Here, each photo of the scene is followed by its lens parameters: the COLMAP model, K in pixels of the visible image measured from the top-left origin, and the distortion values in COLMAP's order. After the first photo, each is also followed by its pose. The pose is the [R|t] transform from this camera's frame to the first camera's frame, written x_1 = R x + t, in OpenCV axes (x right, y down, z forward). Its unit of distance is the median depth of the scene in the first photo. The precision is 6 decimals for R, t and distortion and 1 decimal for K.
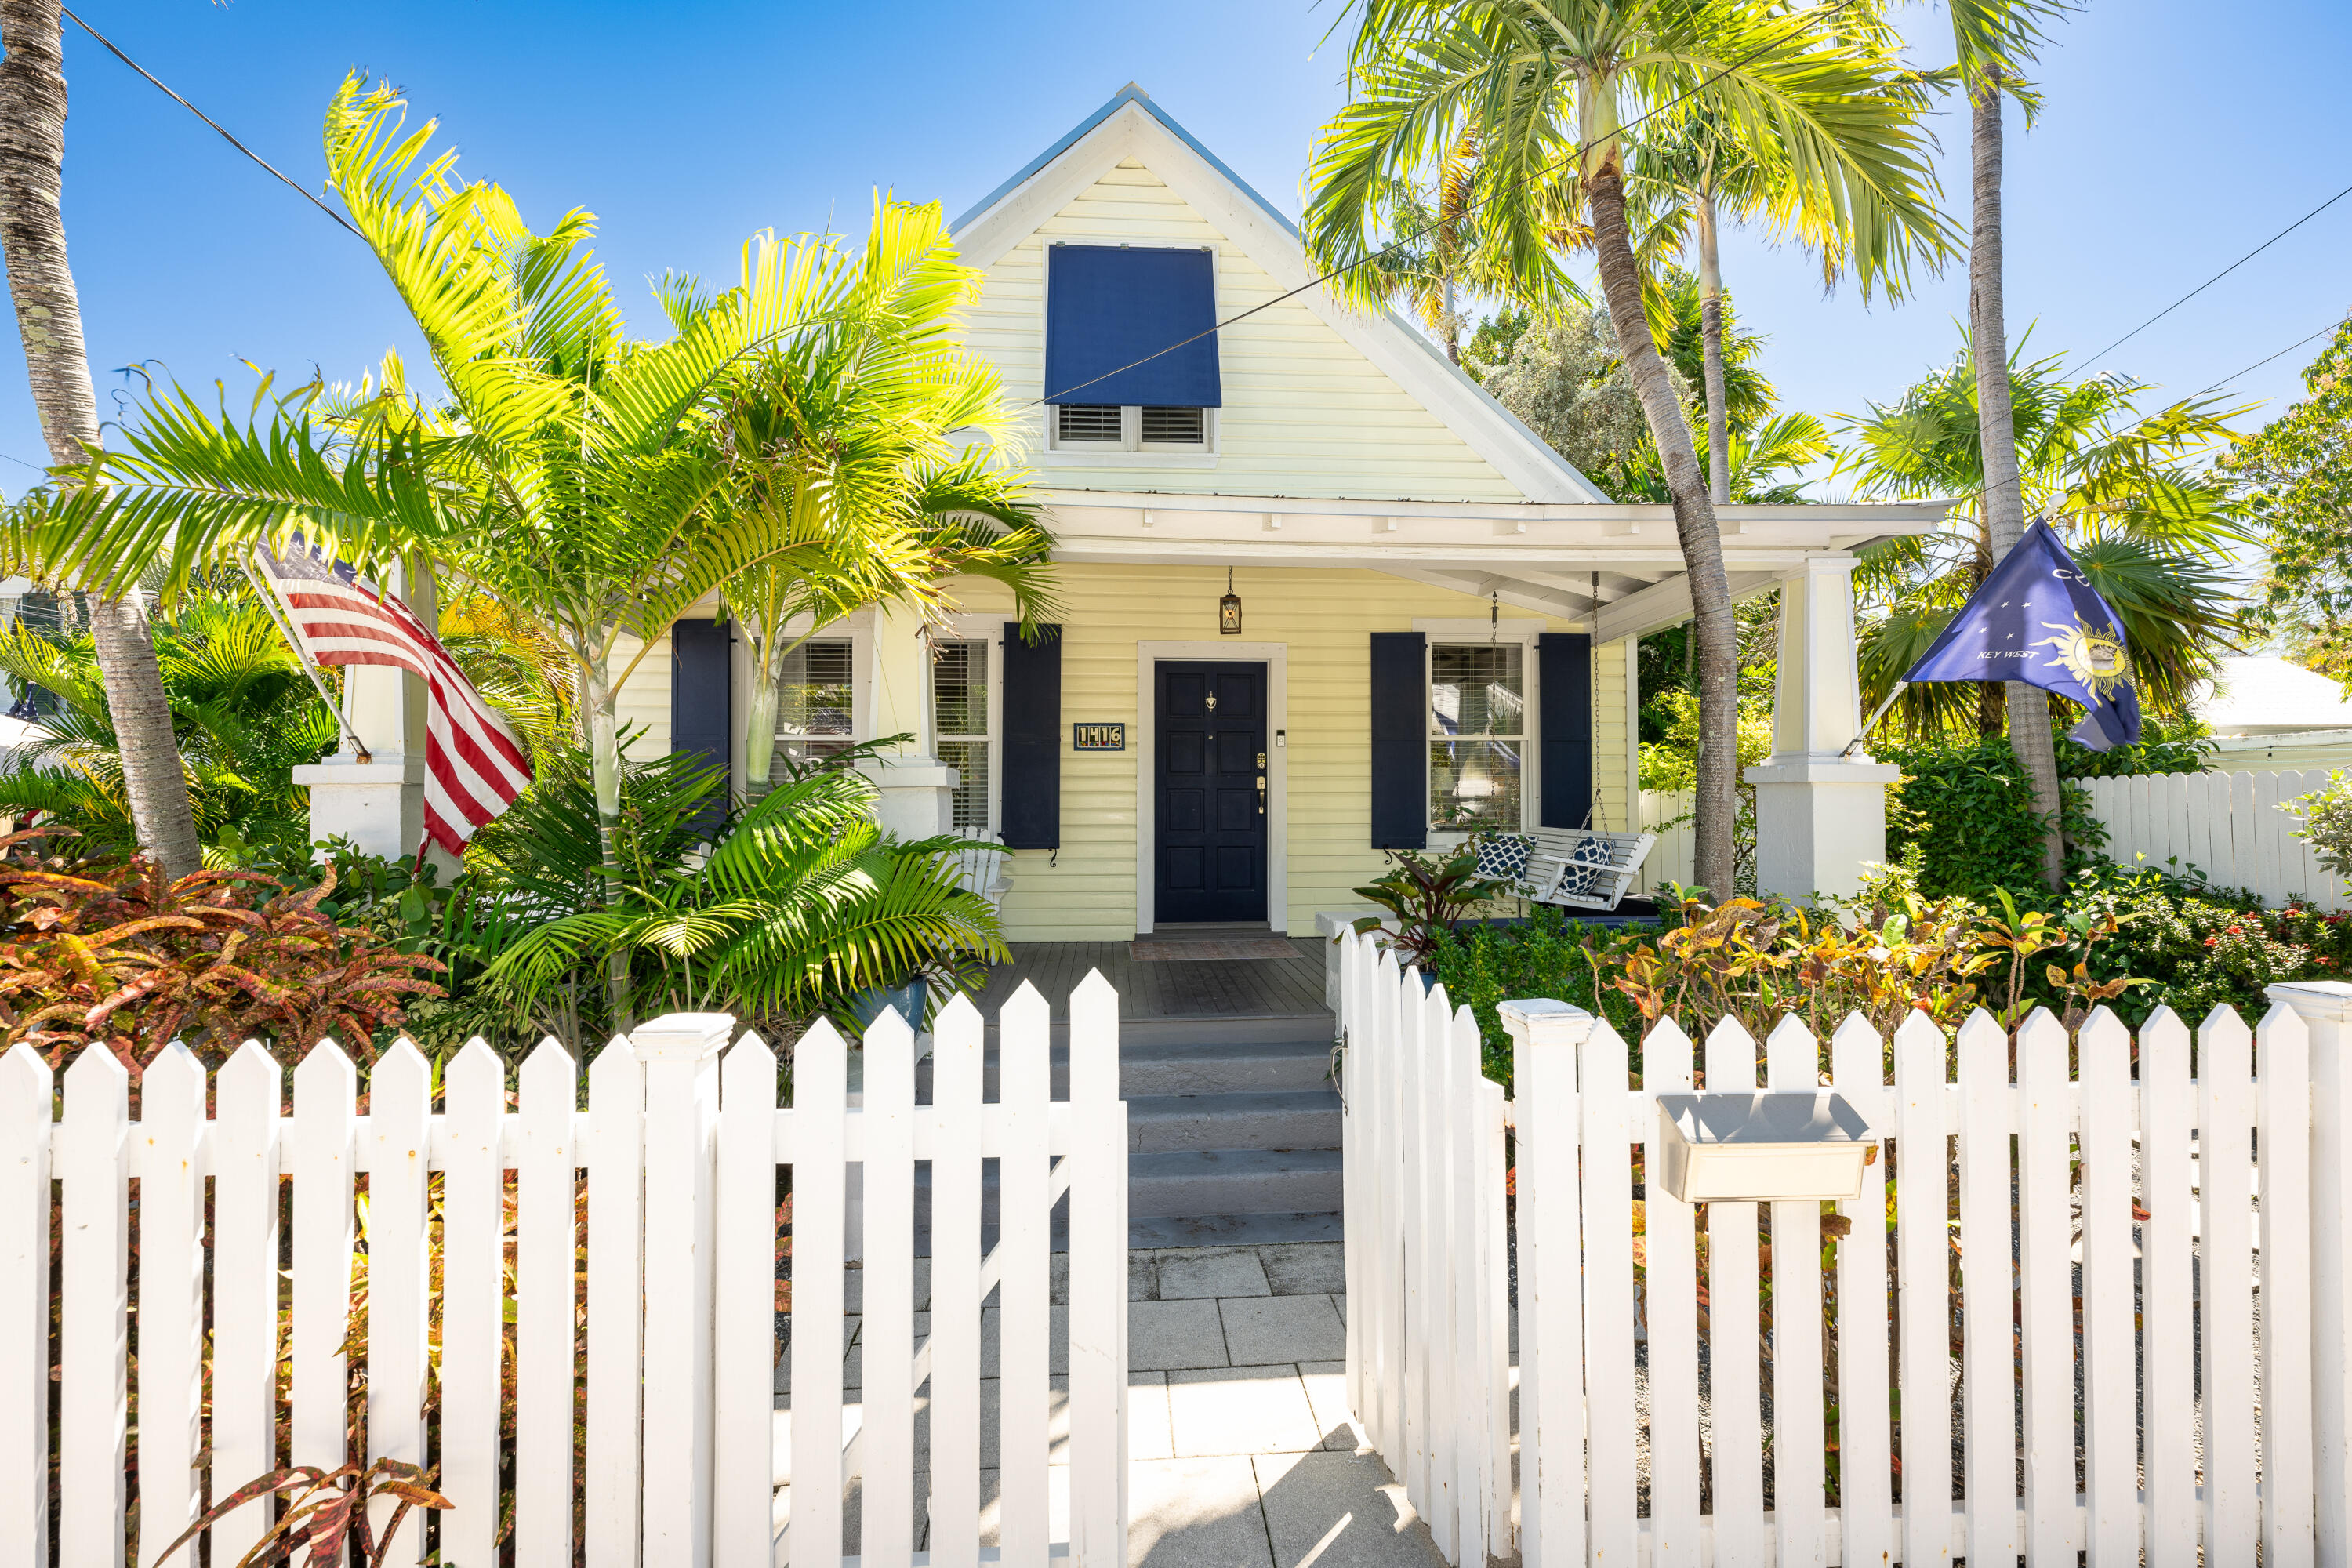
lens RADIAL K [[931.9, 0, 1179.1], [0, 931.9, 795.5], [0, 0, 1]] dist [-0.000521, 0.000450]
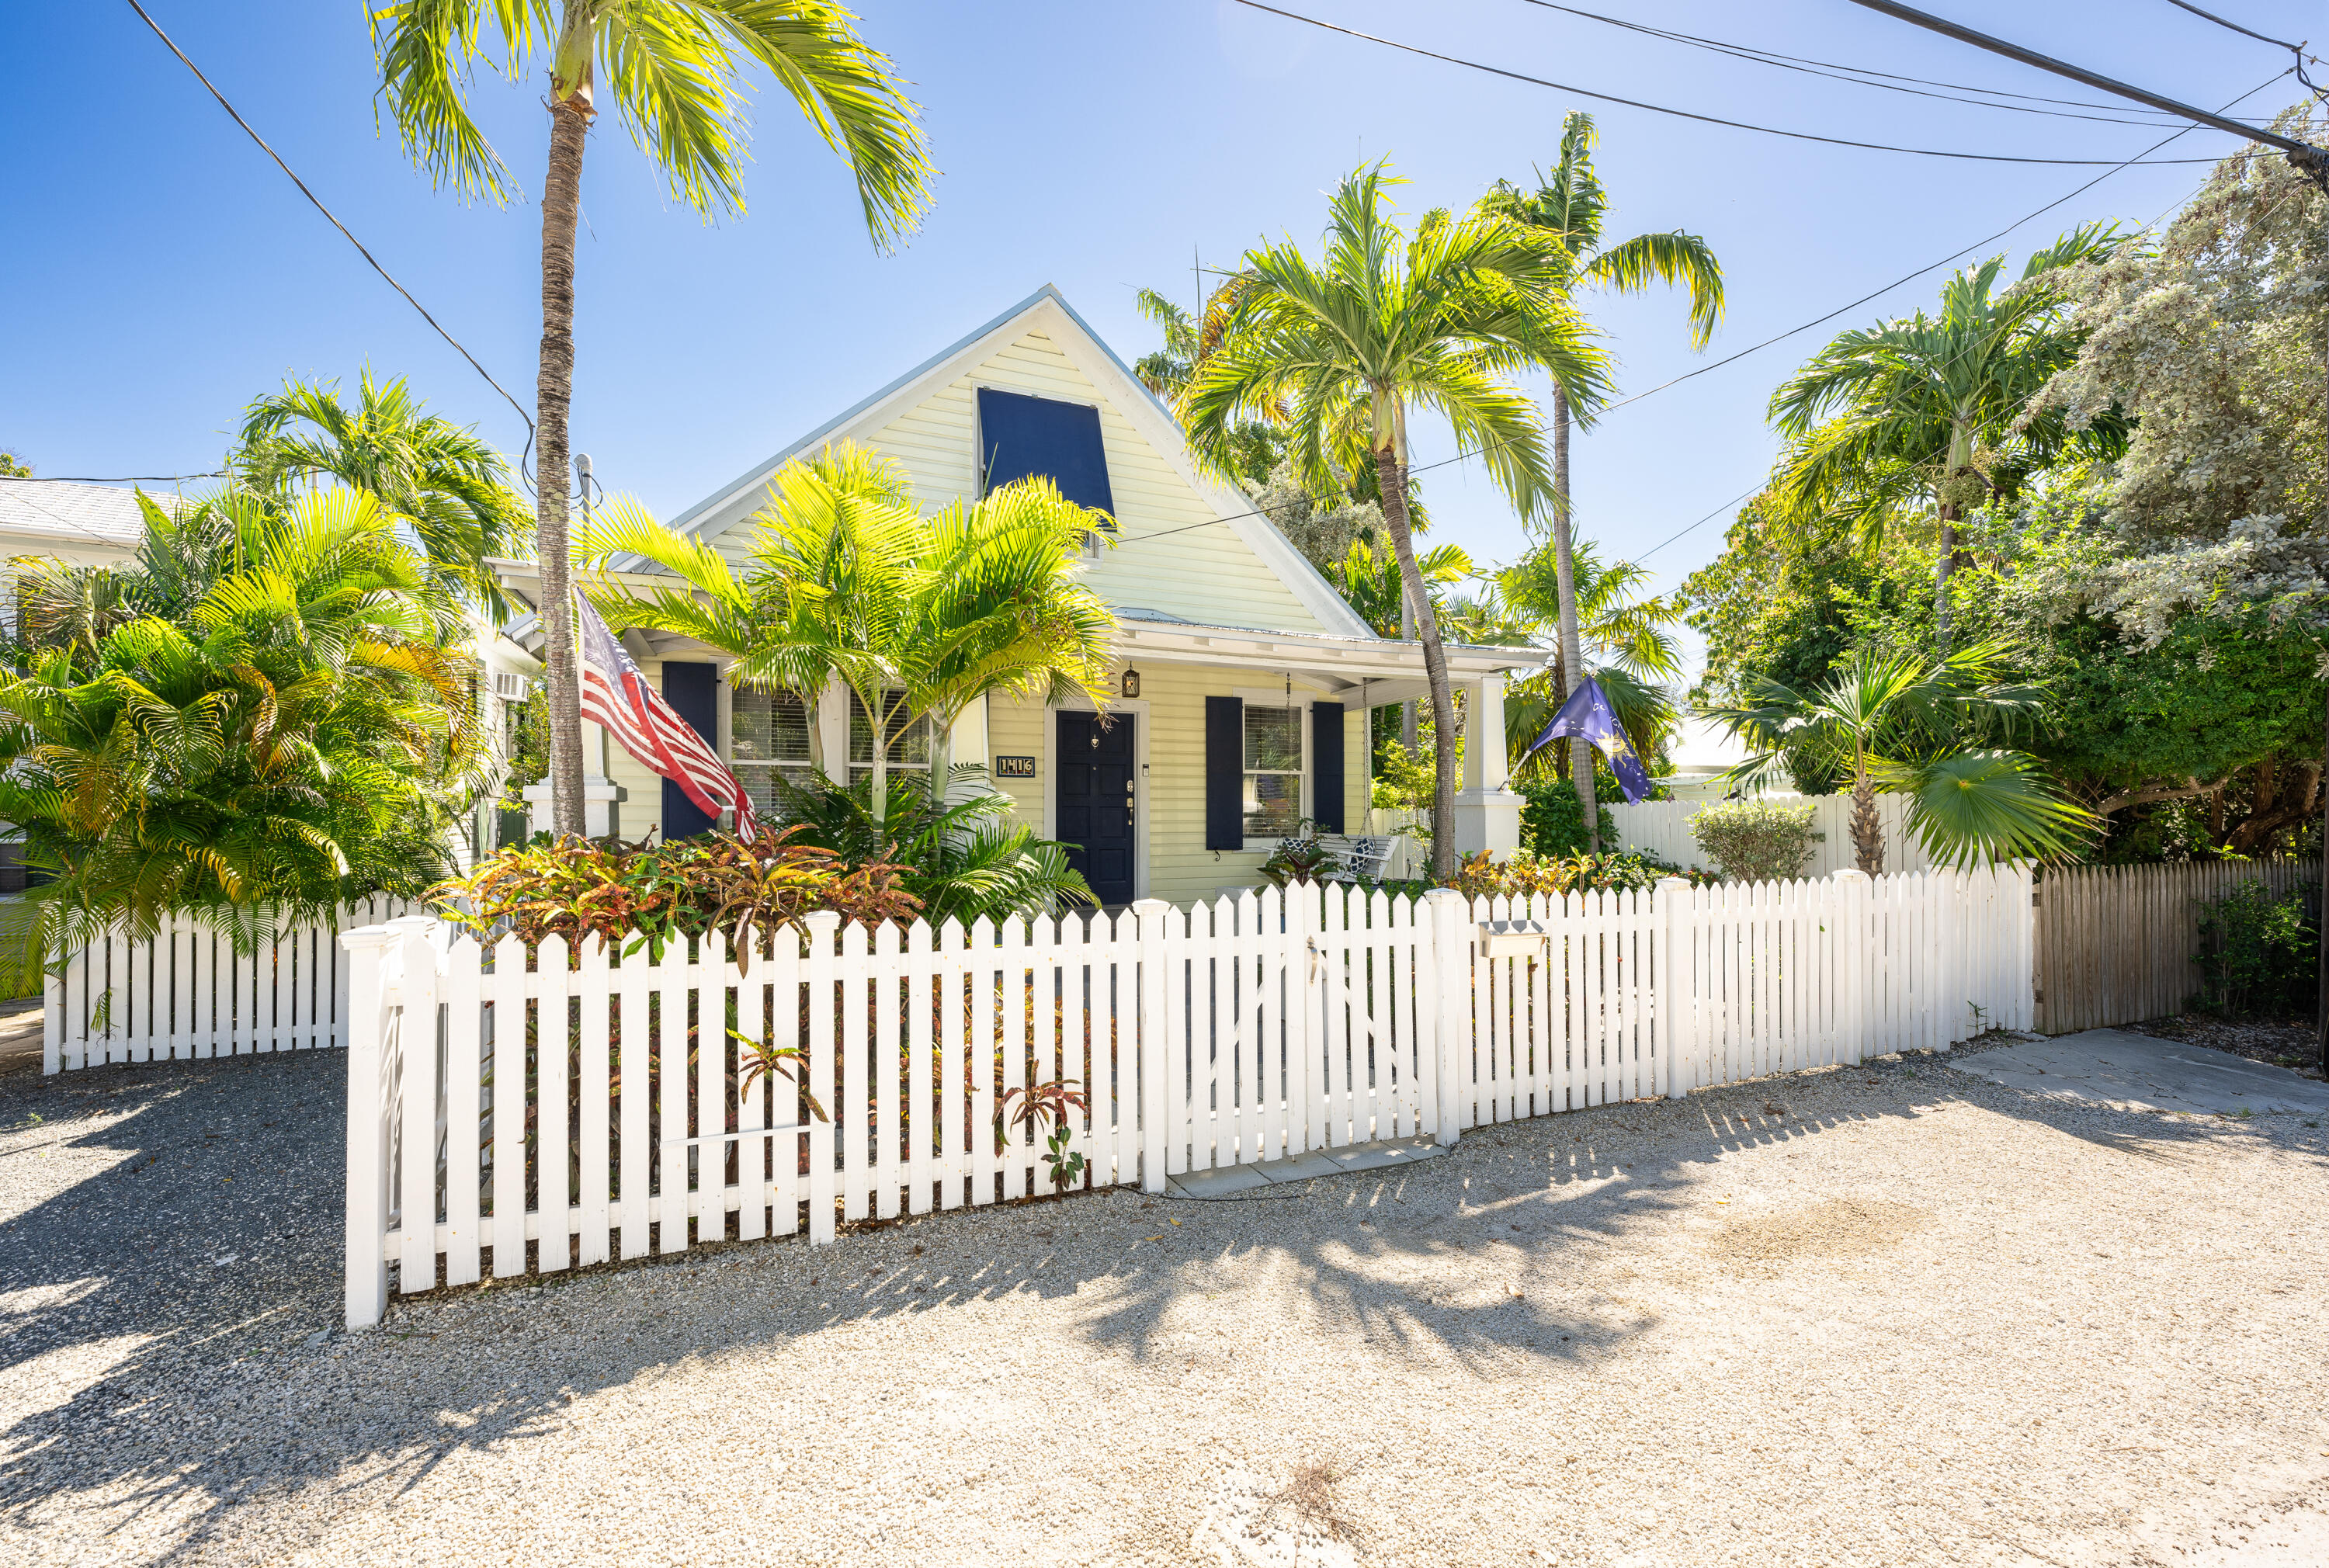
lens RADIAL K [[963.1, 0, 1167.9], [0, 963.1, 806.7], [0, 0, 1]] dist [-0.002180, 0.000400]
pose [[0.943274, 0.005283, 0.331972, -0.333798], [-0.003079, 0.999970, -0.007164, 0.002495], [-0.332000, 0.005736, 0.943262, -0.352774]]
